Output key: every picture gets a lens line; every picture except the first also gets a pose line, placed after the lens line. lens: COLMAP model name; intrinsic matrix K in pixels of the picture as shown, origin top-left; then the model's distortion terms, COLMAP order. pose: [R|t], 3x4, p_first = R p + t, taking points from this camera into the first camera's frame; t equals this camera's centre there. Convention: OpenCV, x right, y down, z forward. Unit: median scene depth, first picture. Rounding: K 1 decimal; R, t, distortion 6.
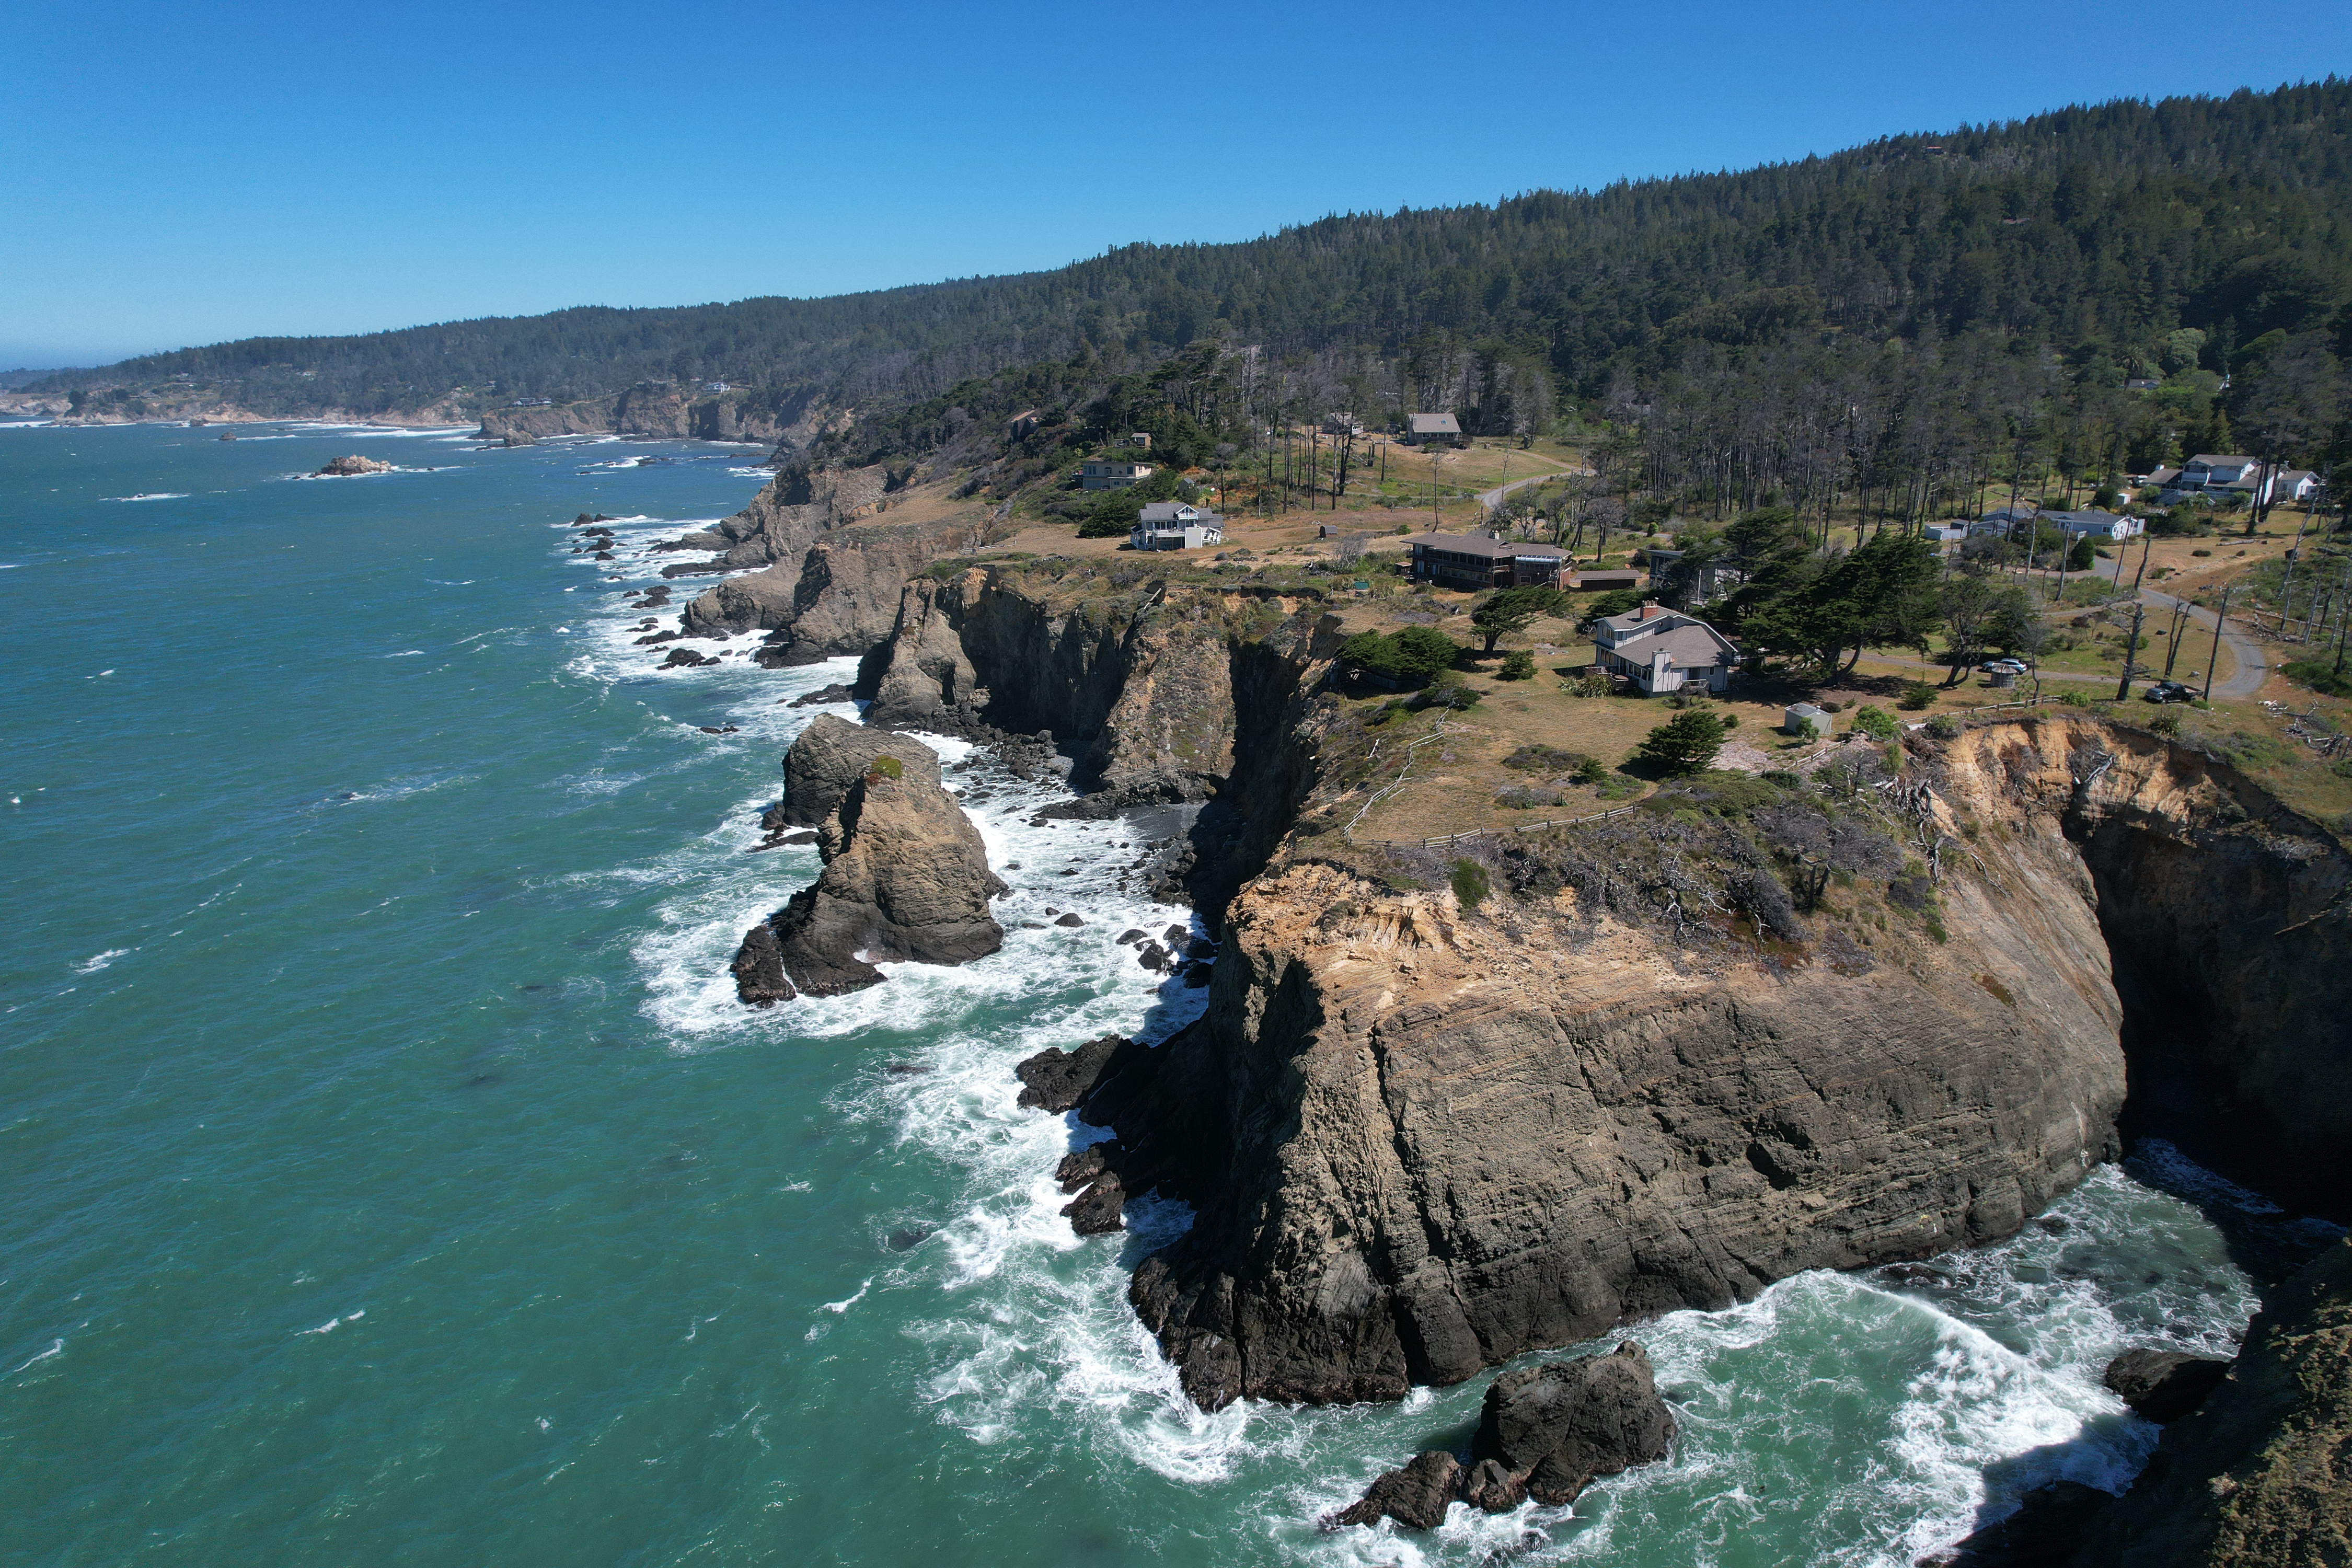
lens RADIAL K [[1534.2, 0, 1186.2], [0, 1534.2, 759.3], [0, 0, 1]] dist [-0.078483, 0.078629]
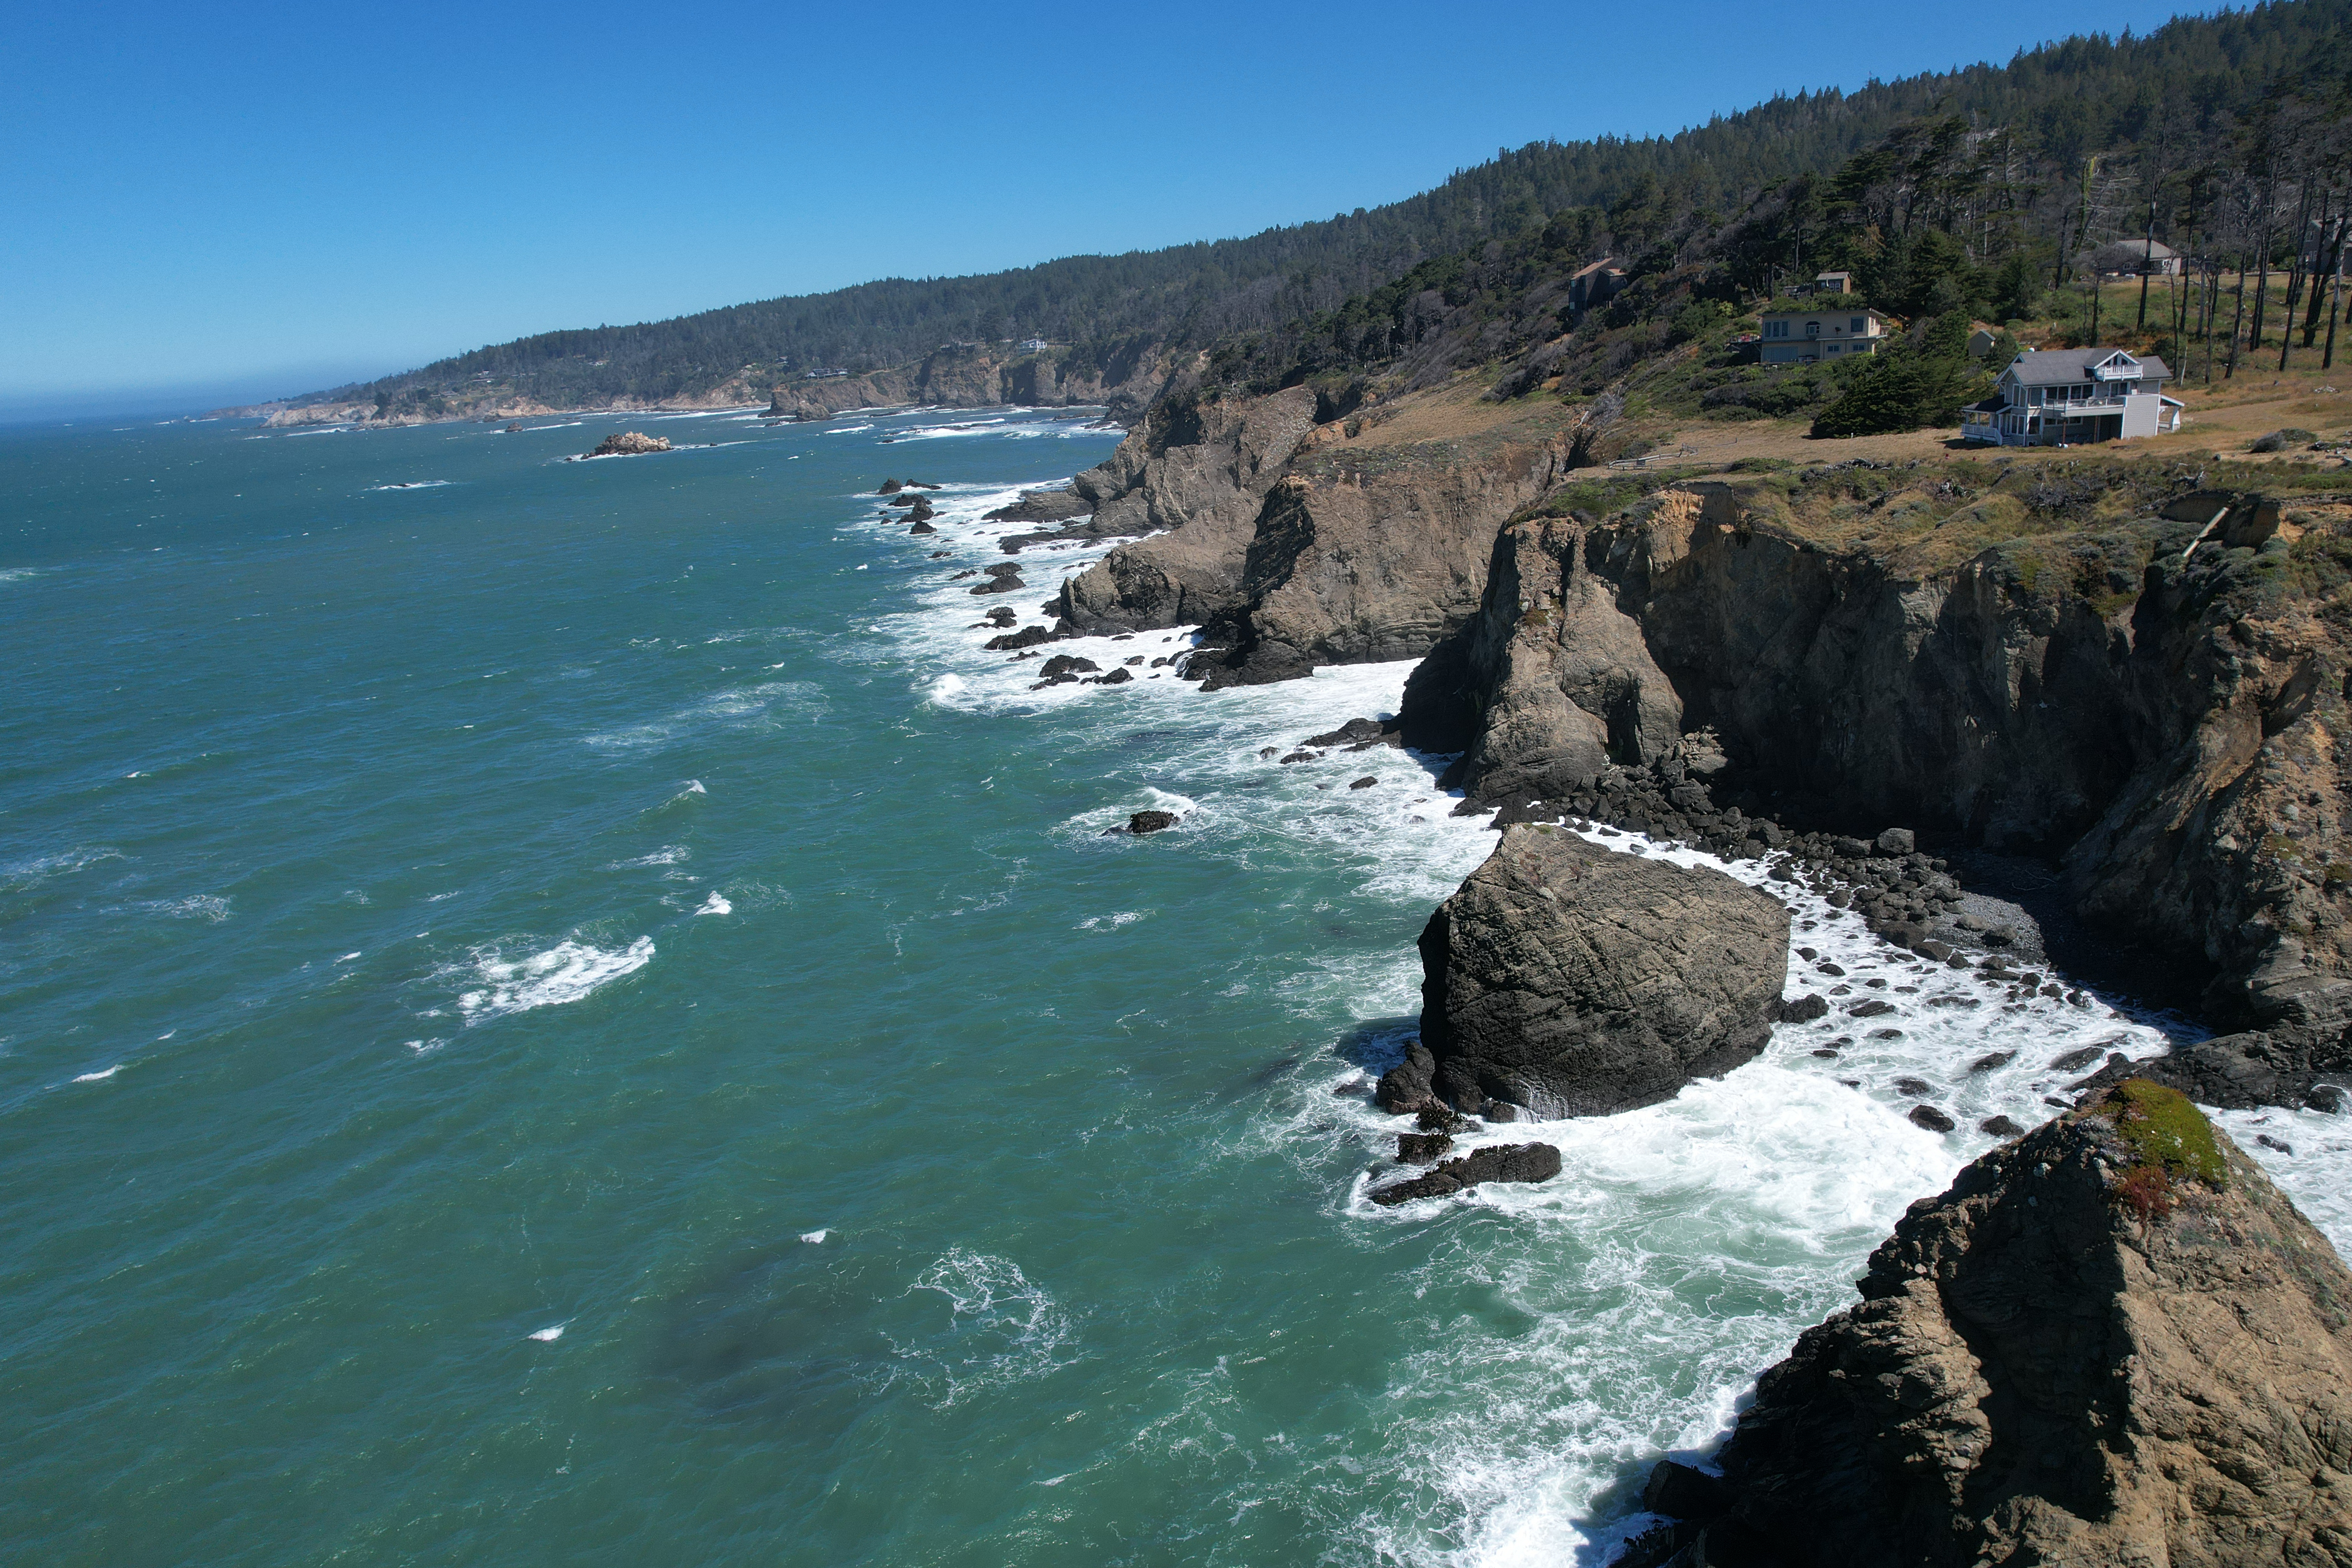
lens RADIAL K [[1649.4, 0, 1176.0], [0, 1649.4, 784.0], [0, 0, 1]] dist [-0.066290, 0.061499]
pose [[0.980337, 0.002505, -0.197316, -0.152384], [-0.000342, 0.999939, 0.010997, -0.027762], [0.197332, -0.010713, 0.980278, 0.352475]]
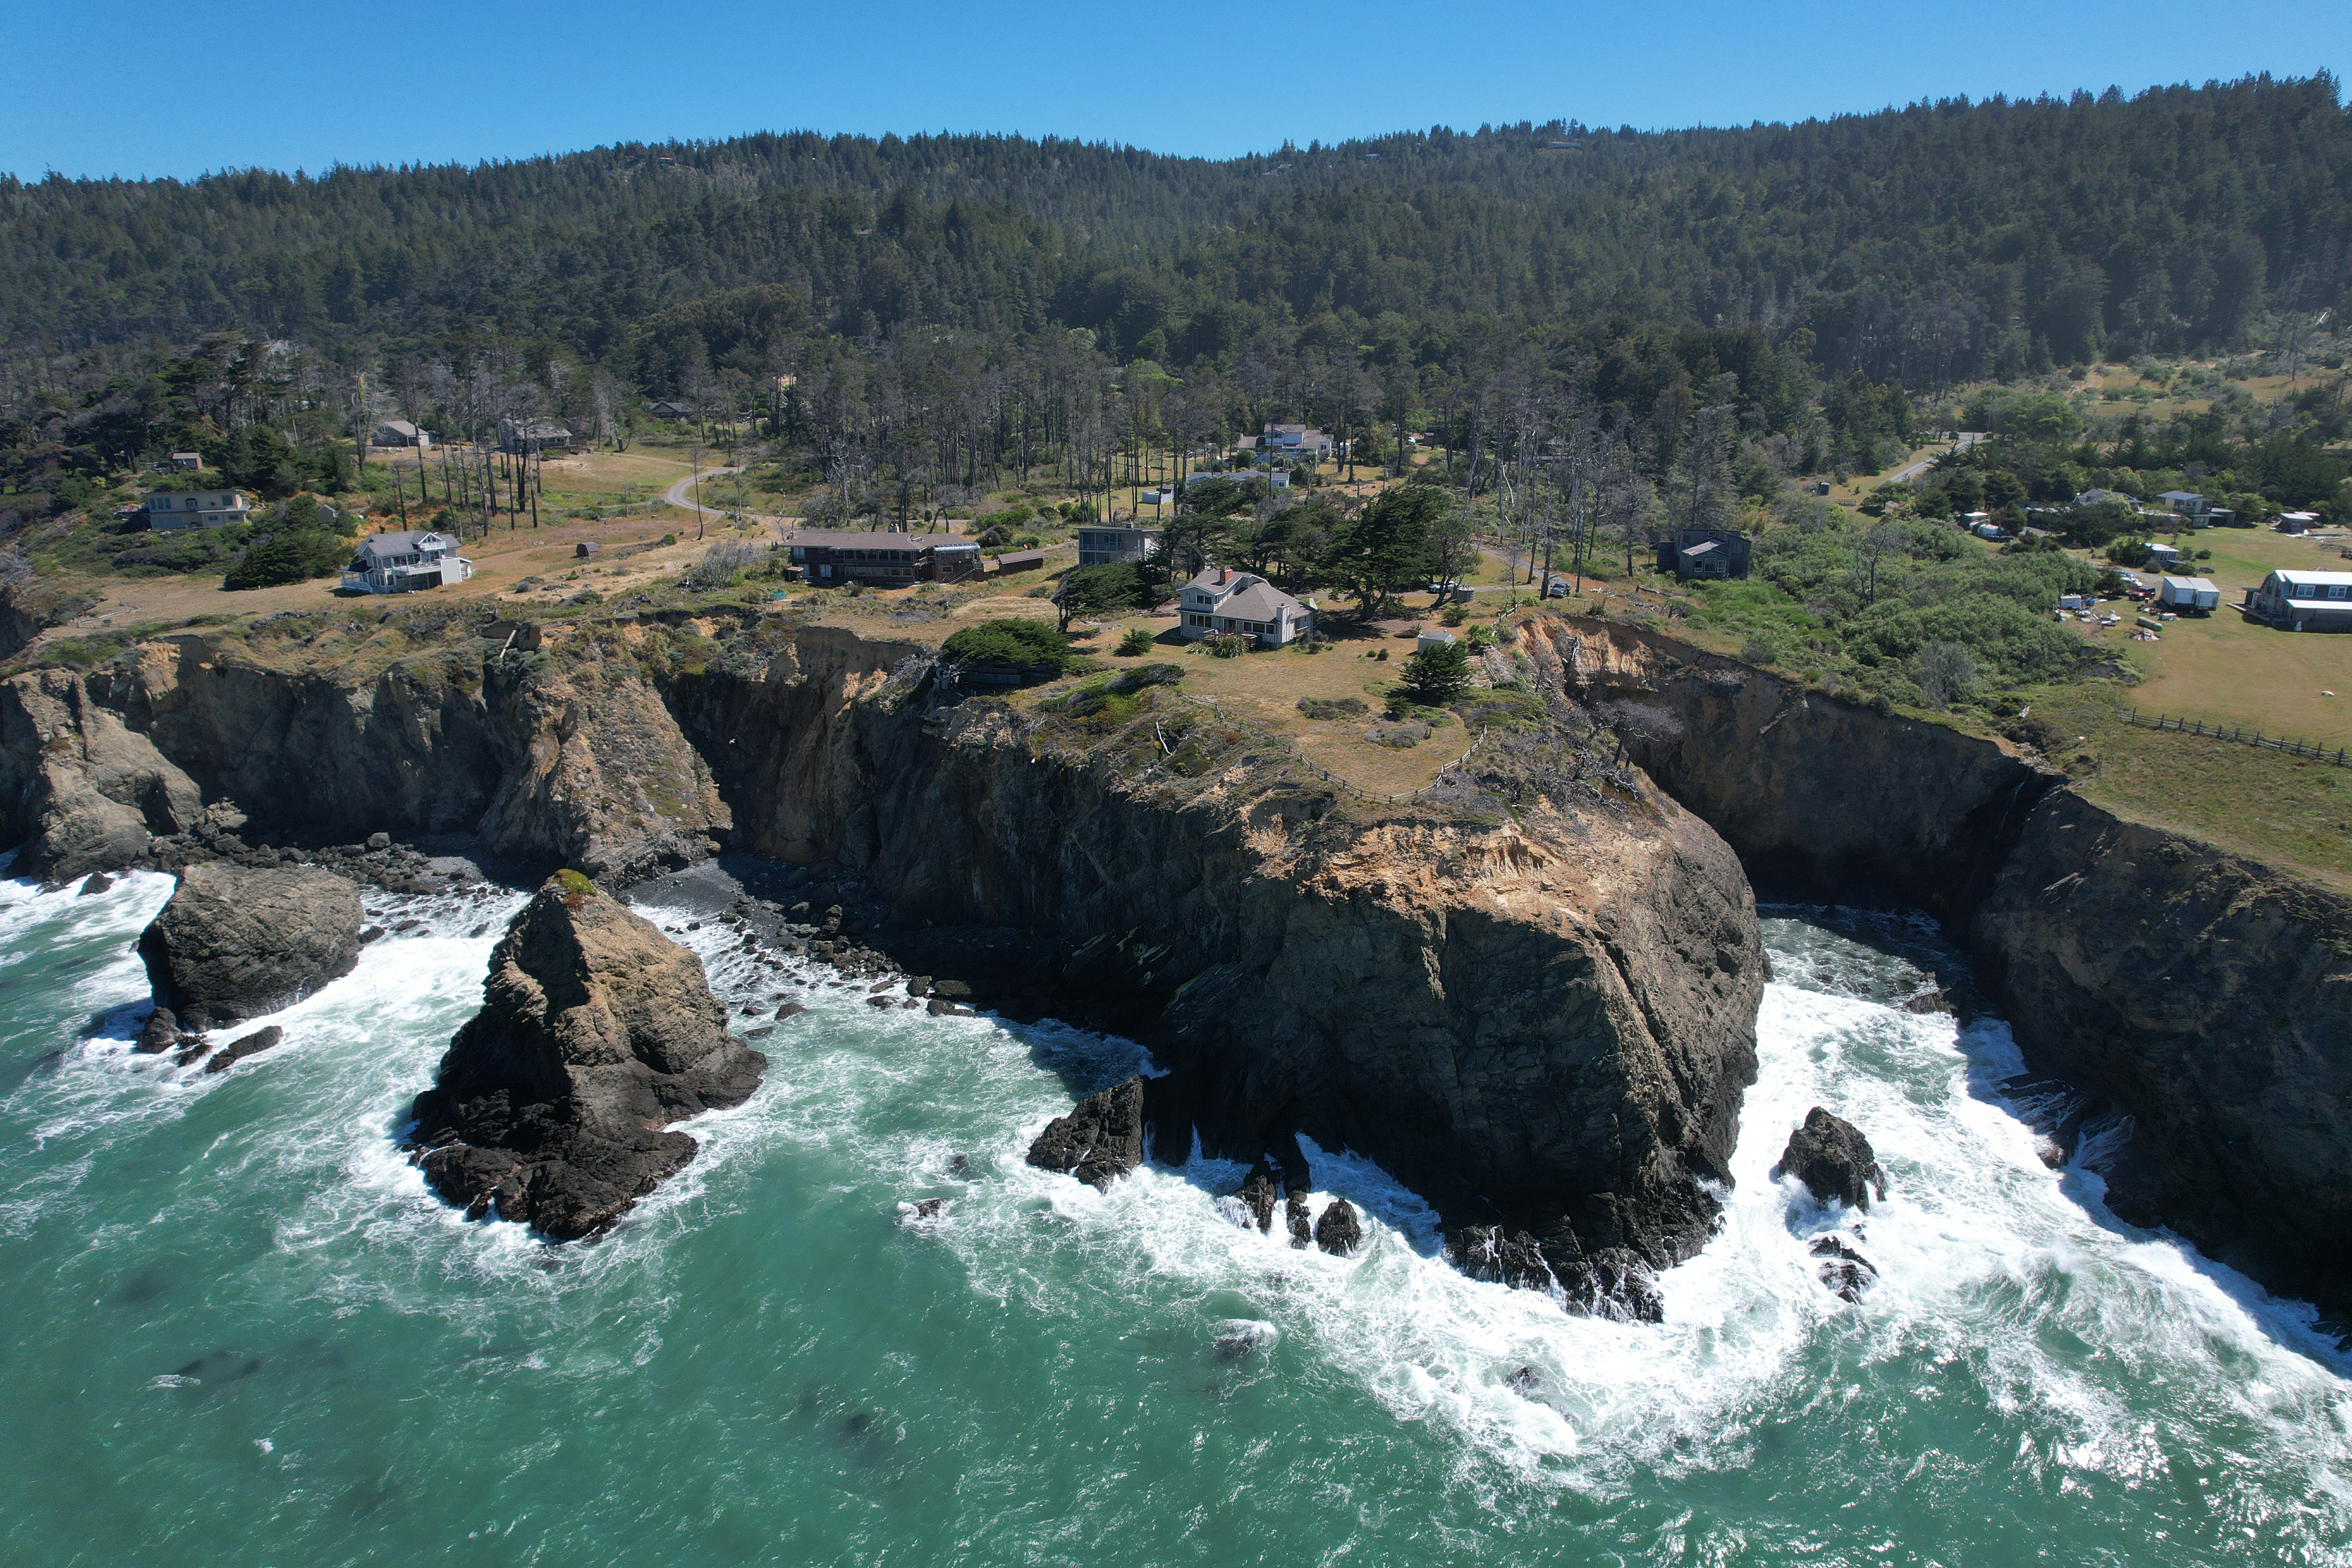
lens RADIAL K [[1518.4, 0, 1208.0], [0, 1518.4, 783.4], [0, 0, 1]] dist [-0.091199, 0.081069]
pose [[0.669523, -0.196292, 0.716386, -0.252607], [0.185180, 0.978108, 0.094938, -0.027399], [-0.719338, 0.069097, 0.691215, 0.133177]]
